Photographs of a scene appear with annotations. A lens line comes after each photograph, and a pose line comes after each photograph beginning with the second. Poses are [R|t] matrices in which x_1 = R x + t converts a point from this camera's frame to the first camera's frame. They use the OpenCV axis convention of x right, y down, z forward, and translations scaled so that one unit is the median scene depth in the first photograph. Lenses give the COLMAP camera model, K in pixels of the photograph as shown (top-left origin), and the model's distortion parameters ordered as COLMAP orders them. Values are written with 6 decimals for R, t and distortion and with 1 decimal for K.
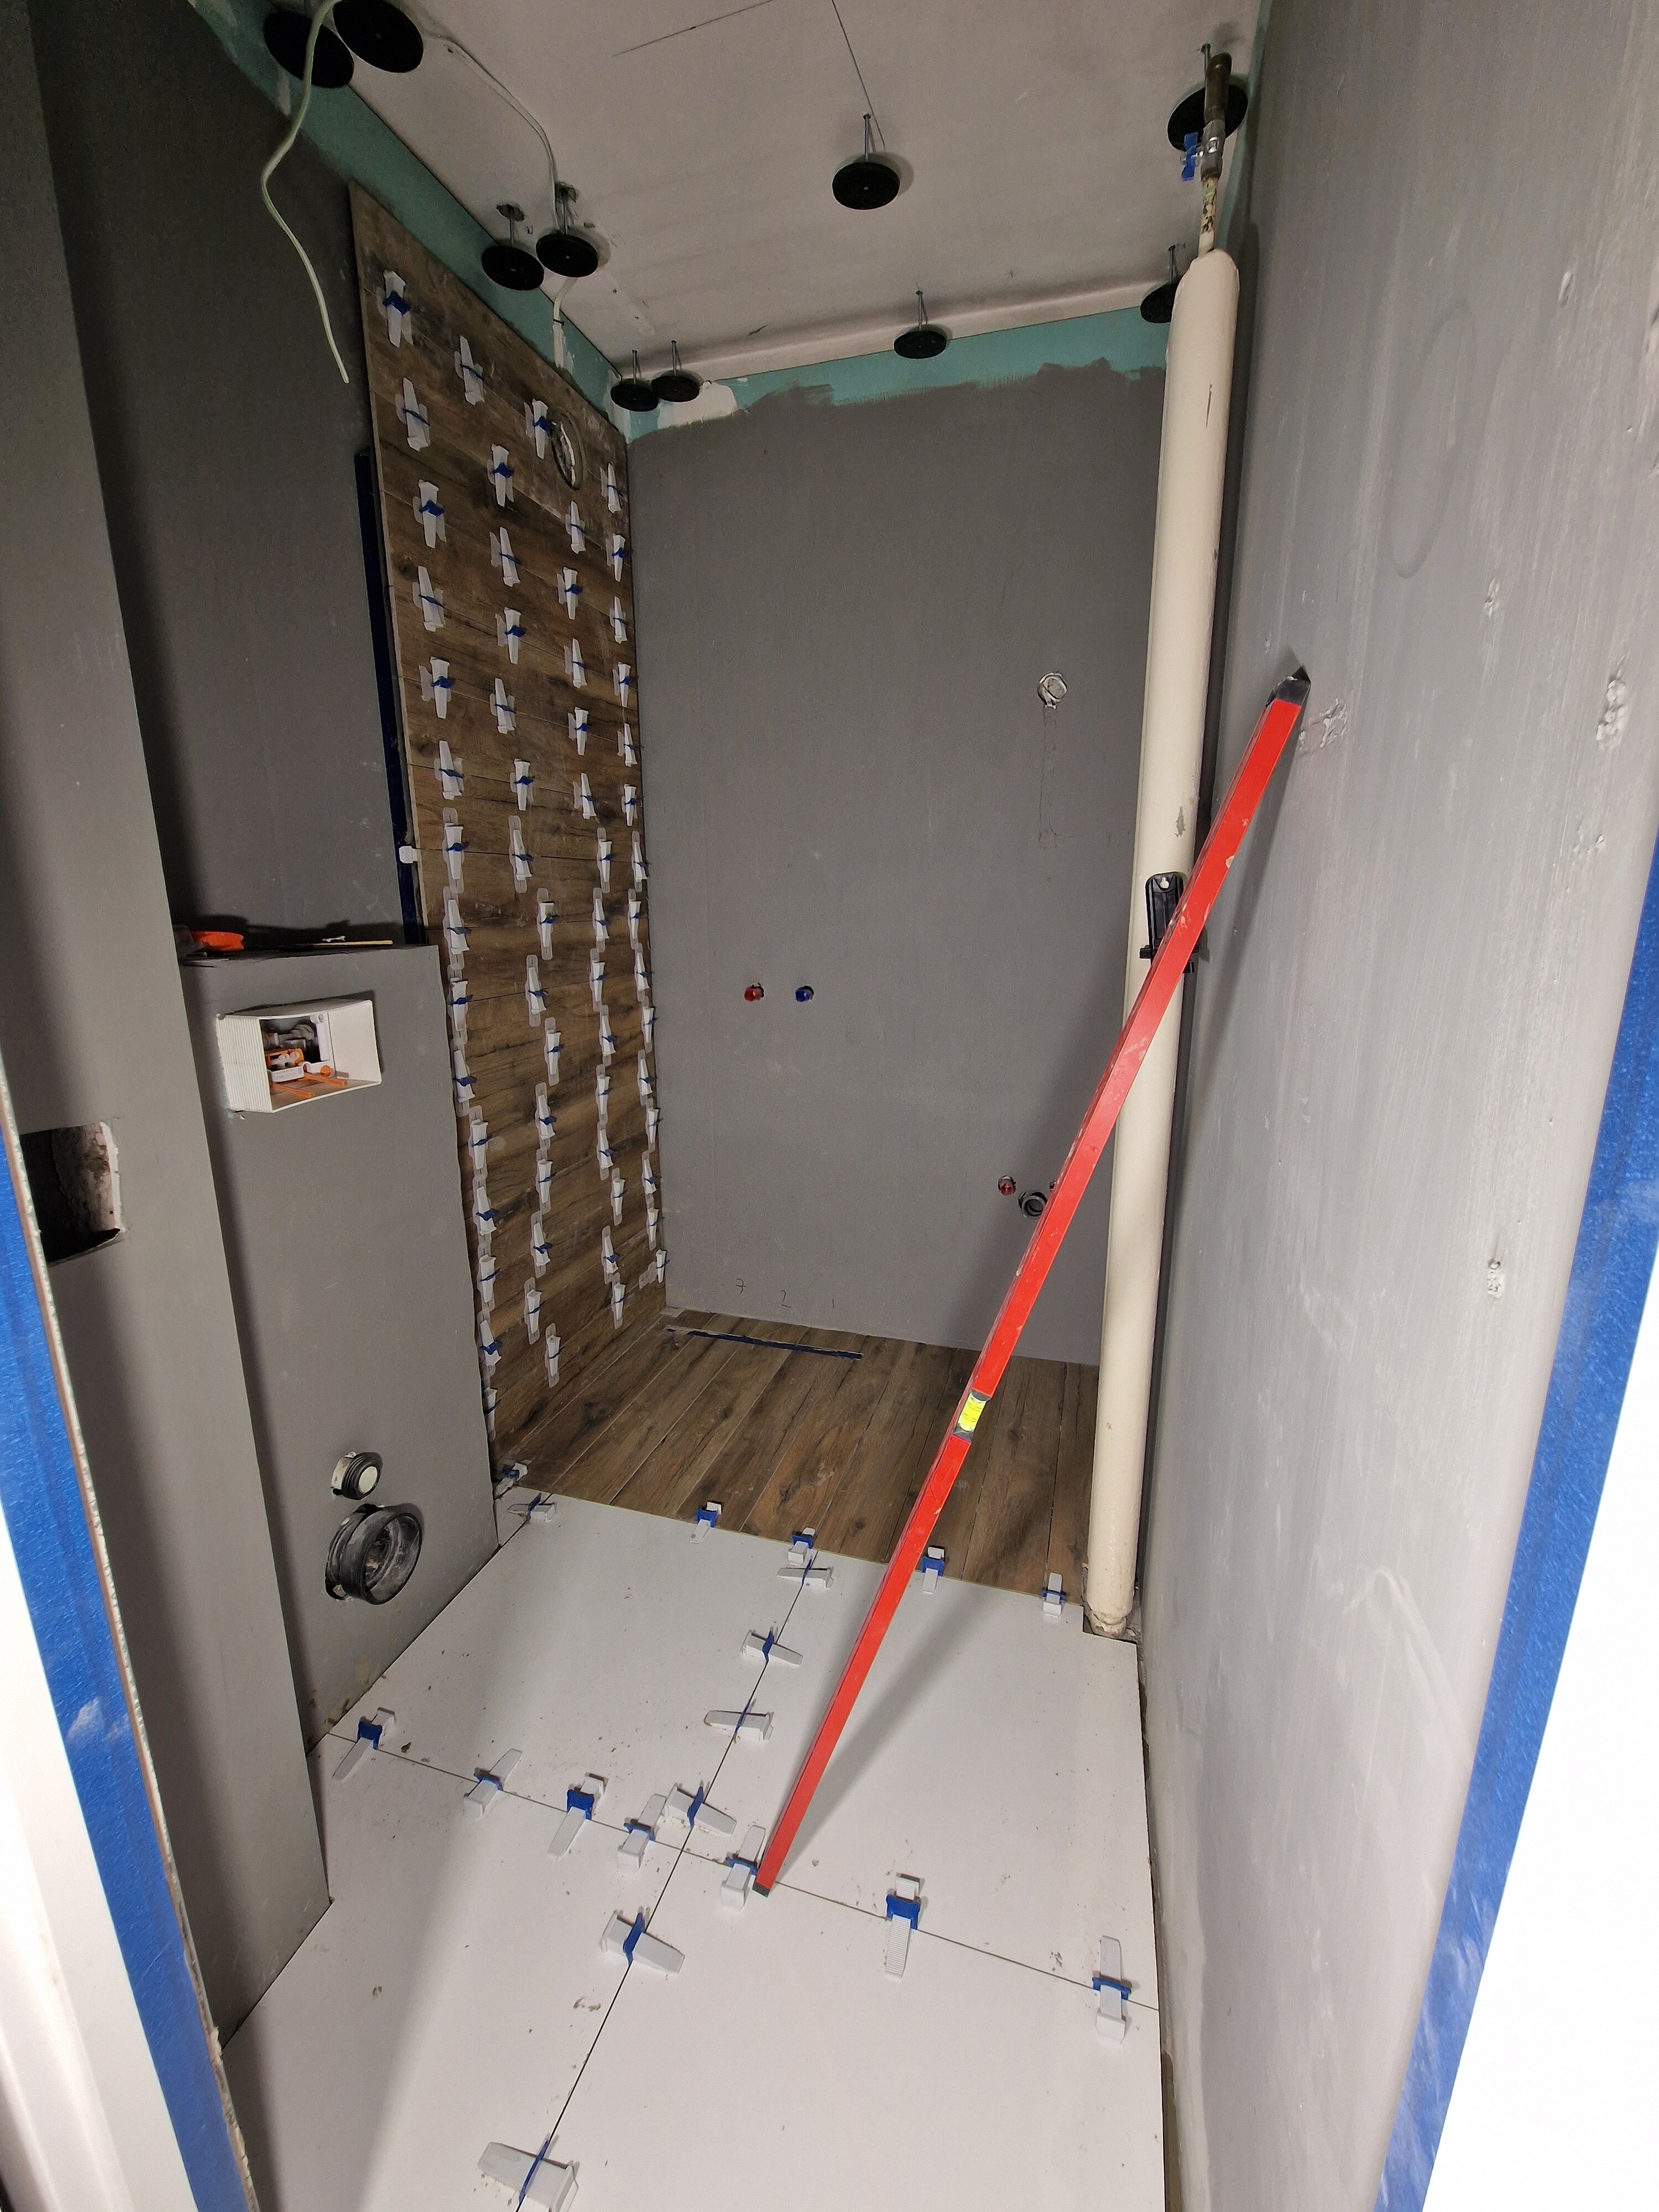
lens RADIAL K [[902.4, 0, 820.9], [0, 902.4, 1108.9], [0, 0, 1]] dist [-0.001484, -0.000880]
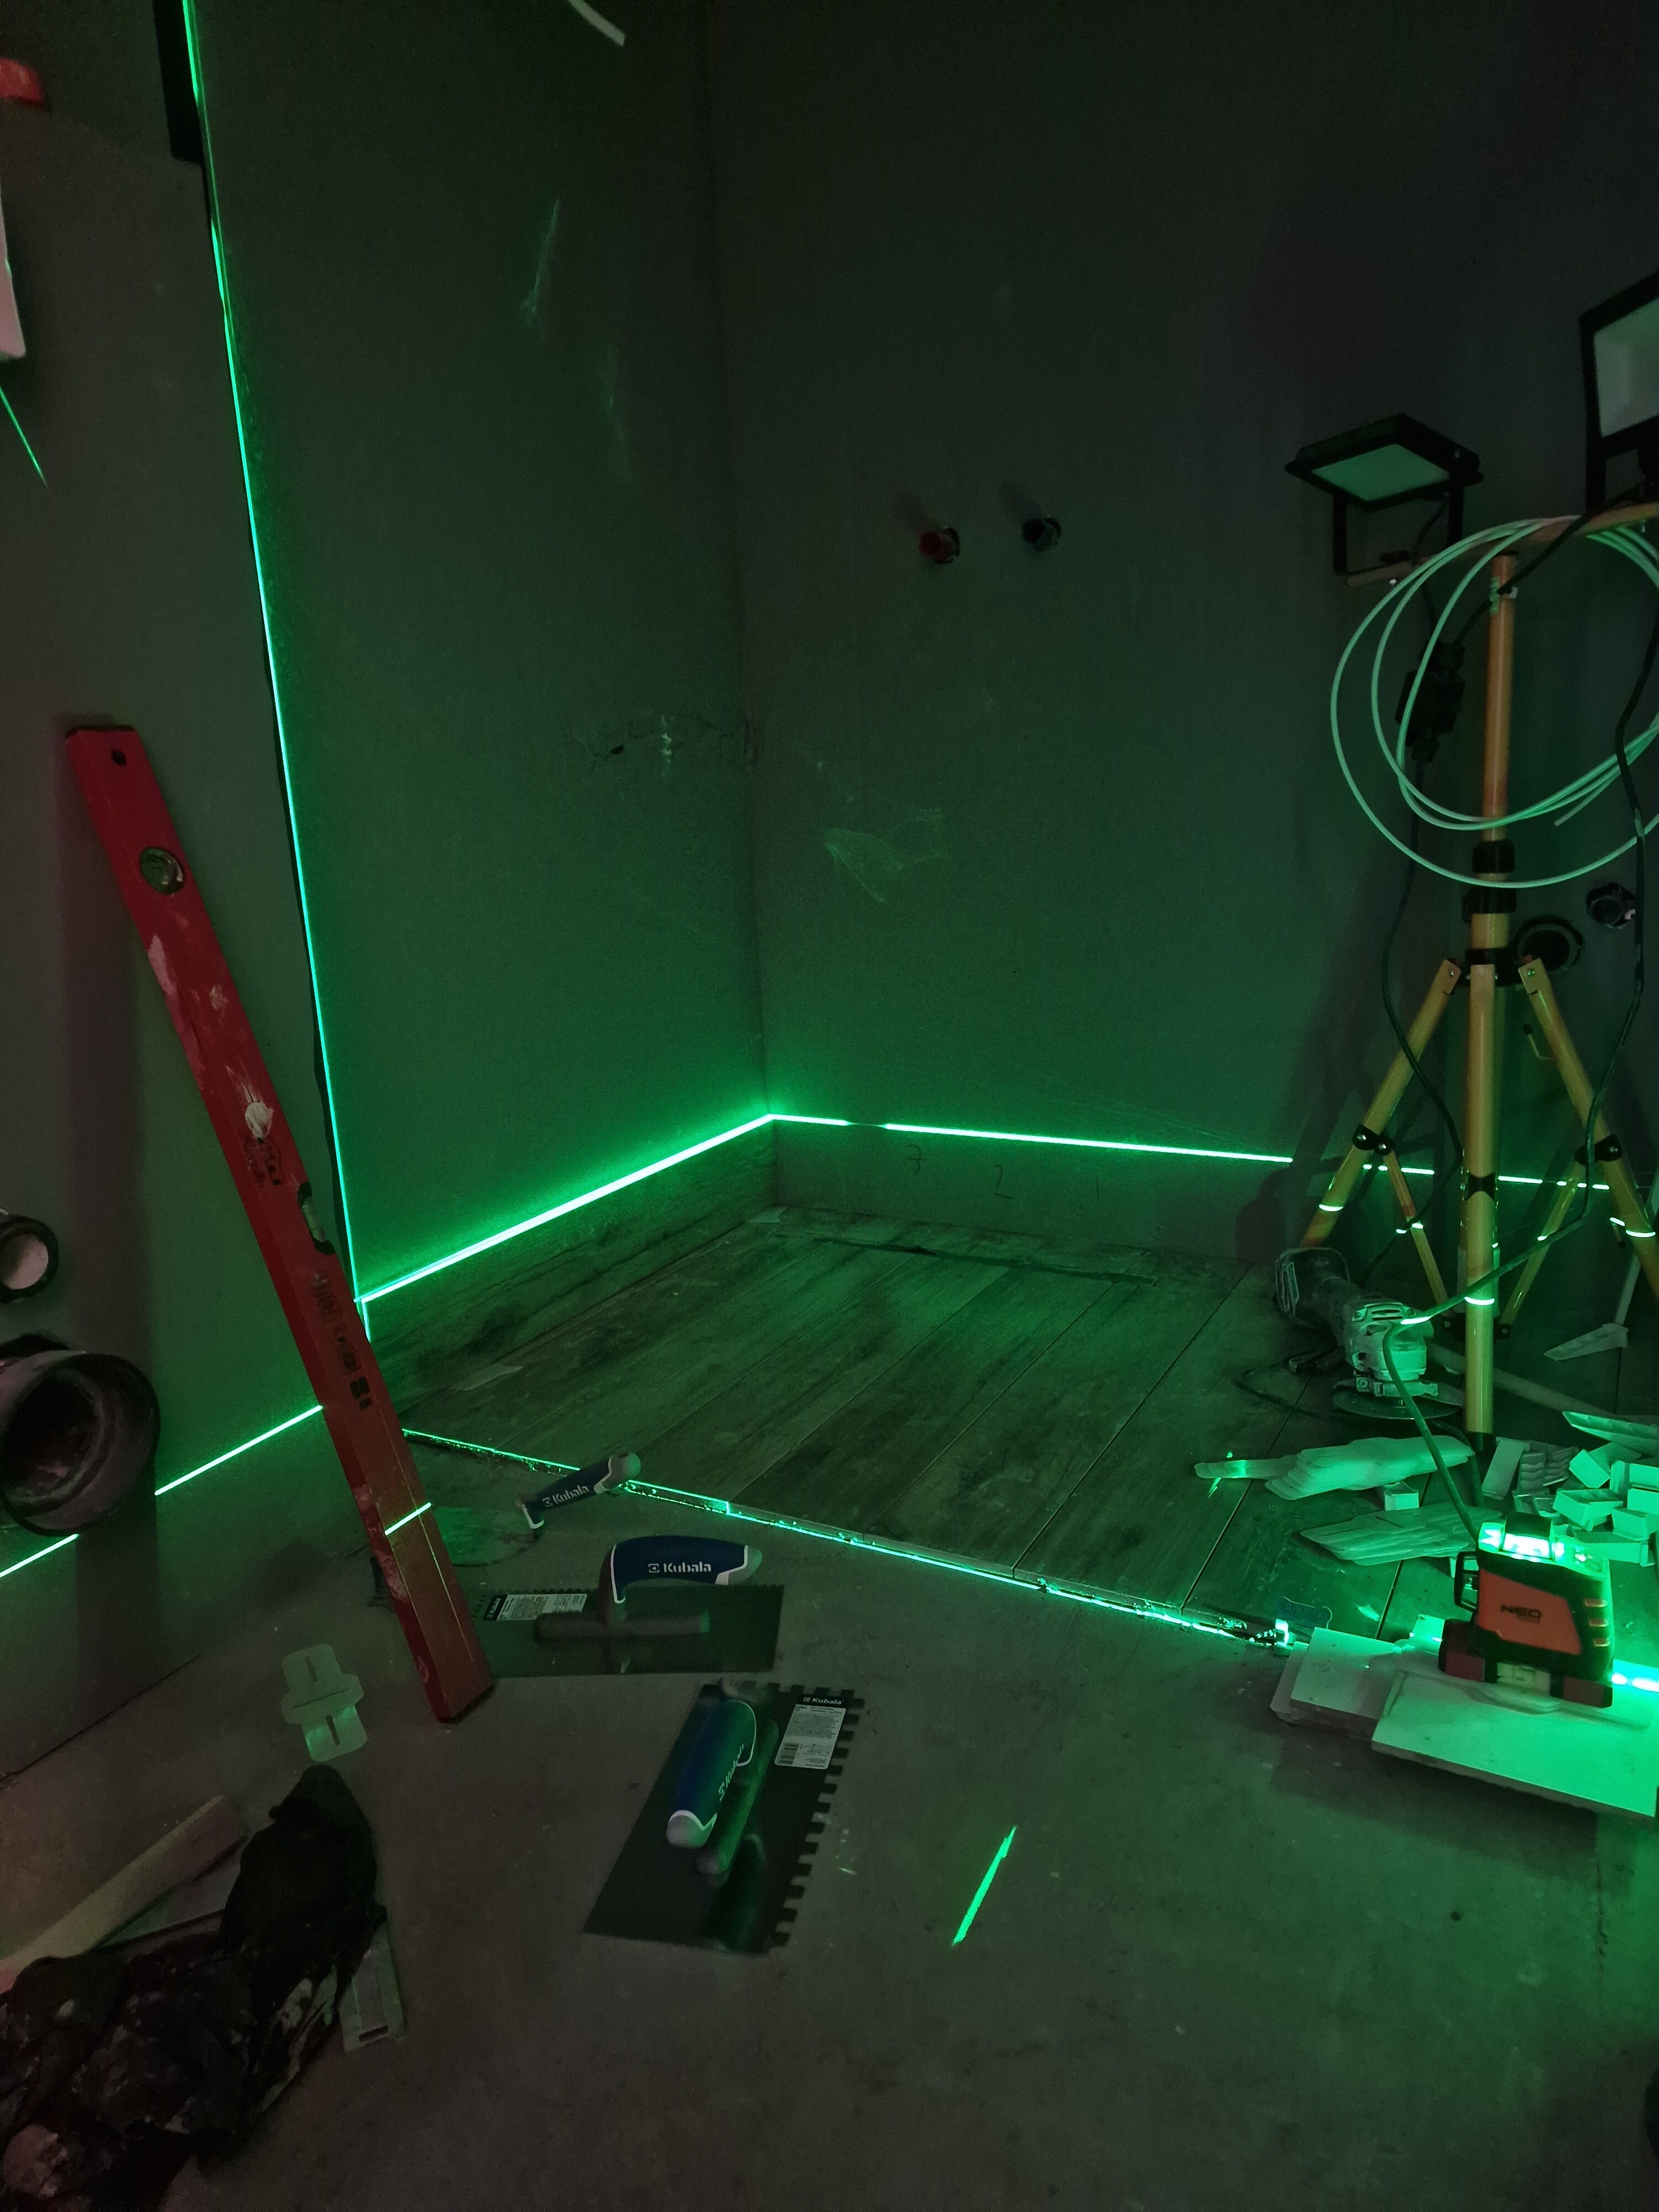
lens RADIAL K [[1471.1, 0, 834.2], [0, 1471.1, 1125.0], [0, 0, 1]] dist [0.065115, -0.059264]
pose [[0.981863, 0.007934, -0.189424, 0.031555], [-0.005336, 0.999885, 0.014221, 0.214838], [0.189515, -0.012953, 0.981792, 0.217350]]
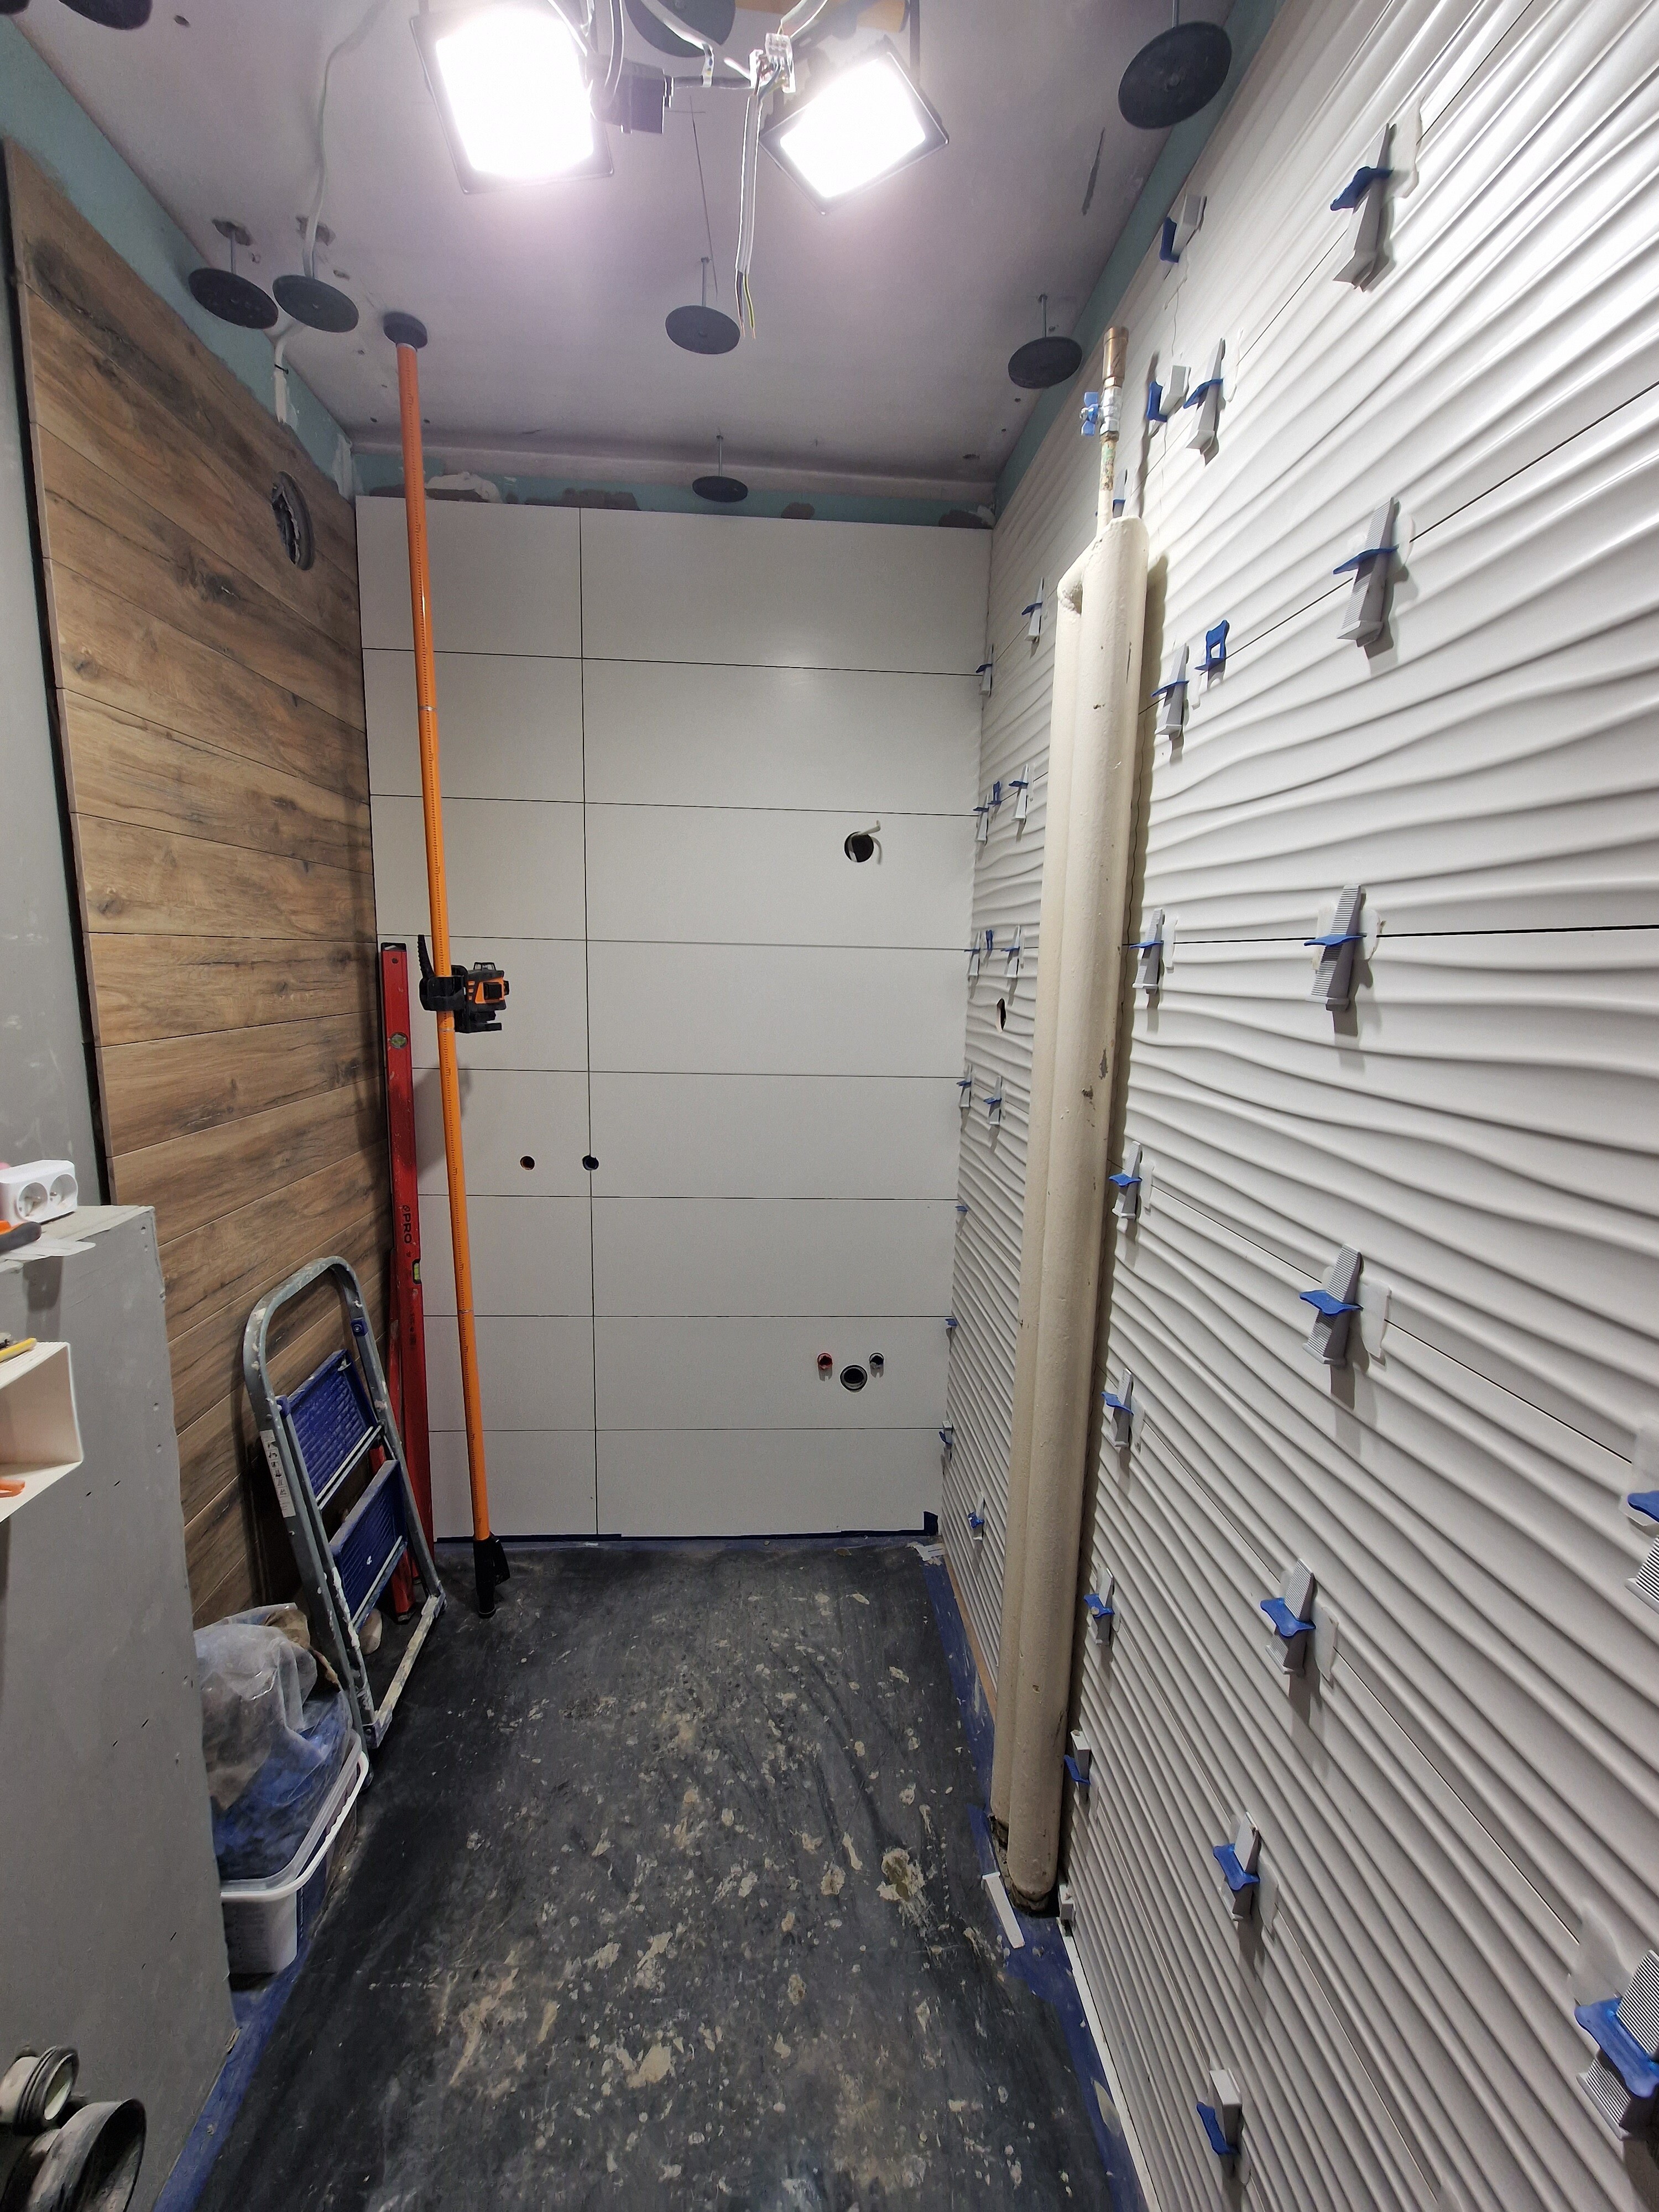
lens RADIAL K [[900.4, 0, 813.0], [0, 900.4, 1102.9], [0, 0, 1]] dist [-0.001074, -0.000074]
pose [[0.938853, -0.030856, 0.342932, -0.133244], [0.054817, 0.996668, -0.060396, -0.138290], [-0.339926, 0.075502, 0.937417, 0.126512]]
